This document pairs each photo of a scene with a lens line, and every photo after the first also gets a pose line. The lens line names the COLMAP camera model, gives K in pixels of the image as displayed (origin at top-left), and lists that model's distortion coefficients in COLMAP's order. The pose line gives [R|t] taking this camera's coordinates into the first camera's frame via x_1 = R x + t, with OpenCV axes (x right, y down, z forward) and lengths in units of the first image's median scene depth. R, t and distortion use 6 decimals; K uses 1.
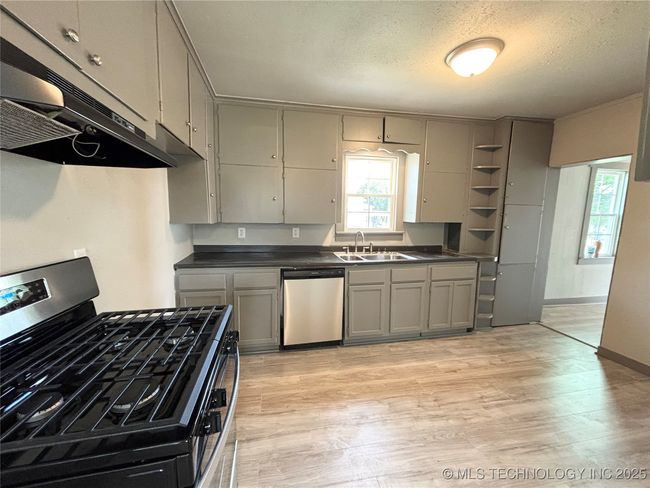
lens RADIAL K [[262.9, 0, 325.0], [0, 262.9, 244.0], [0, 0, 1]] dist [0.000808, -0.000023]
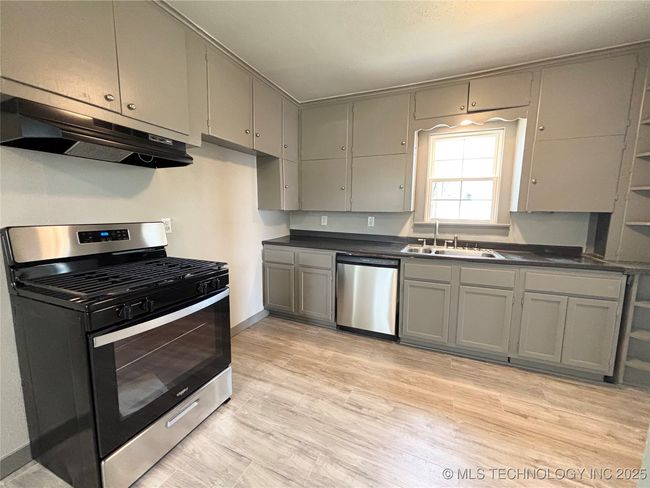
lens RADIAL K [[262.9, 0, 325.0], [0, 262.9, 244.0], [0, 0, 1]] dist [0.000808, -0.000023]
pose [[0.817128, 0.072488, -0.571880, 0.346391], [-0.066433, 0.997294, 0.031488, 0.024607], [0.572615, 0.012262, 0.819732, 0.079240]]
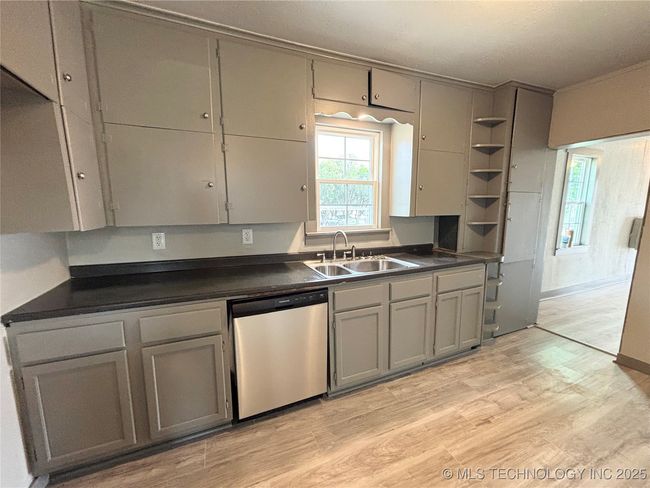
lens RADIAL K [[262.9, 0, 325.0], [0, 262.9, 244.0], [0, 0, 1]] dist [0.000808, -0.000023]
pose [[0.979854, -0.048734, 0.193676, -0.051003], [0.045016, 0.998709, 0.023556, -0.032995], [-0.194574, -0.014363, 0.980783, 0.312175]]
